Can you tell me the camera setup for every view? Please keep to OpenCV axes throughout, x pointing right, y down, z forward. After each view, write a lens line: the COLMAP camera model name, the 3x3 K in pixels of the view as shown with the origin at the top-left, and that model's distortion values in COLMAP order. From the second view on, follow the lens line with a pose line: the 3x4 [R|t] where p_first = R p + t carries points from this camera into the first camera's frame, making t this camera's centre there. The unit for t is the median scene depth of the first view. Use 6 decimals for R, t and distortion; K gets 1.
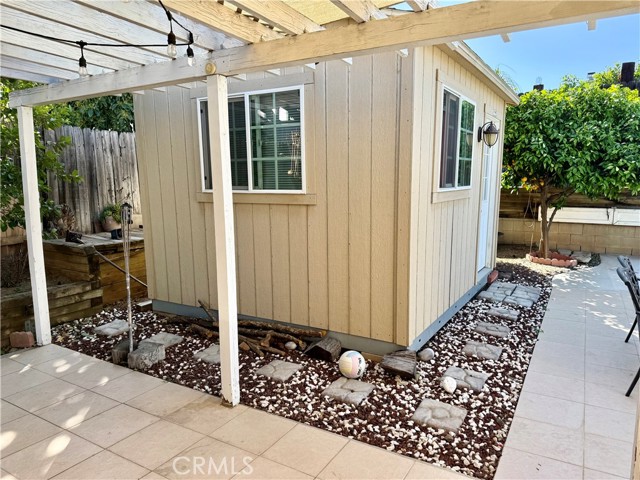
lens RADIAL K [[449.5, 0, 318.5], [0, 449.5, 243.6], [0, 0, 1]] dist [0.031163, -0.013503]
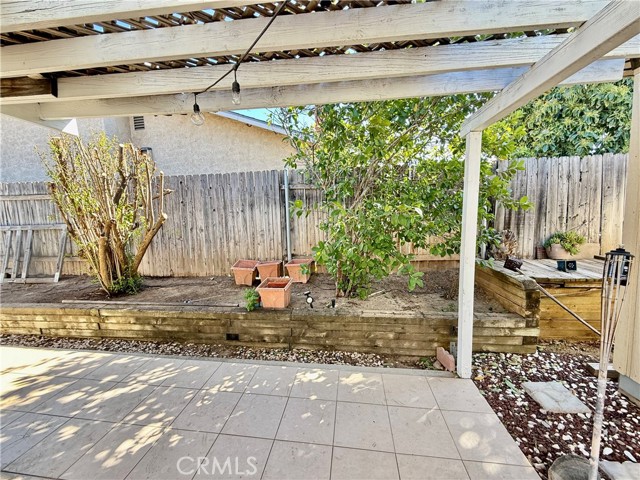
lens RADIAL K [[254.4, 0, 316.7], [0, 254.4, 238.3], [0, 0, 1]] dist [-0.001433, 0.000575]
pose [[0.392766, 0.084779, -0.915722, -0.200064], [-0.105792, 0.993296, 0.046585, -0.052439], [0.913533, 0.078579, 0.399102, 0.373245]]
